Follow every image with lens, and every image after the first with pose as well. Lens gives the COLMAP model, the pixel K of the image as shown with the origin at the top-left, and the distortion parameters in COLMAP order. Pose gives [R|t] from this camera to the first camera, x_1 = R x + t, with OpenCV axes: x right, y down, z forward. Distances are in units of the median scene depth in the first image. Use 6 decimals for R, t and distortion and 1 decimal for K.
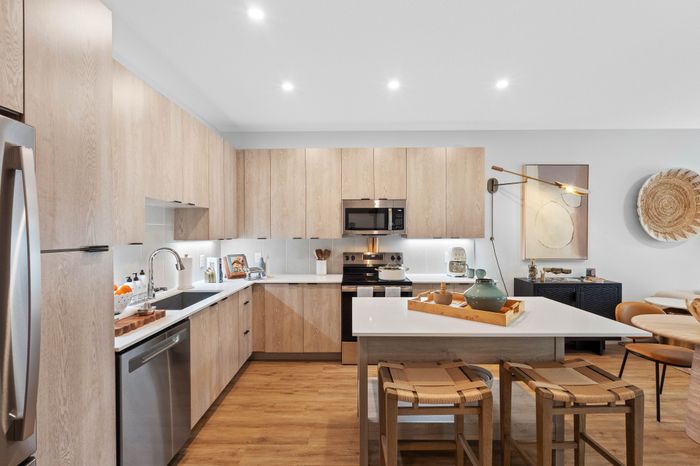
lens RADIAL K [[313.0, 0, 353.9], [0, 313.0, 234.5], [0, 0, 1]] dist [-0.002367, 0.000129]
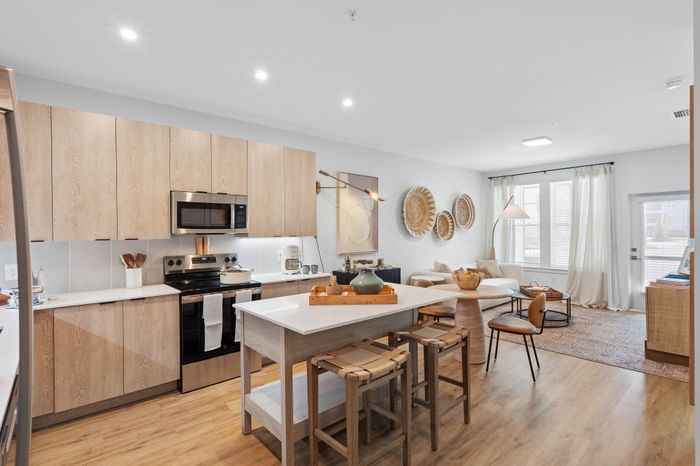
lens RADIAL K [[336.0, 0, 351.3], [0, 336.0, 231.6], [0, 0, 1]] dist [0.001743, 0.000225]
pose [[0.751454, -0.004586, 0.659769, -0.265526], [0.010051, 0.999939, -0.004496, 0.002942], [-0.659709, 0.010010, 0.751455, 0.046487]]
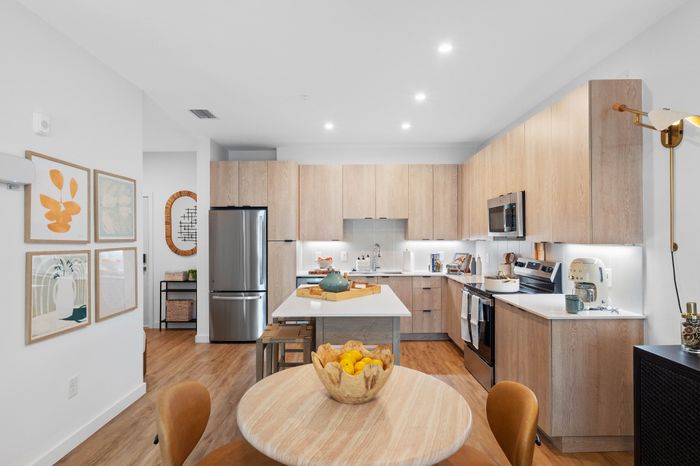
lens RADIAL K [[394.9, 0, 348.9], [0, 394.9, 233.2], [0, 0, 1]] dist [0.002755, 0.000422]
pose [[0.006129, -0.004654, -0.999970, 1.149895], [0.001875, 0.999987, -0.004642, -0.004439], [0.999979, -0.001847, 0.006137, 0.583019]]
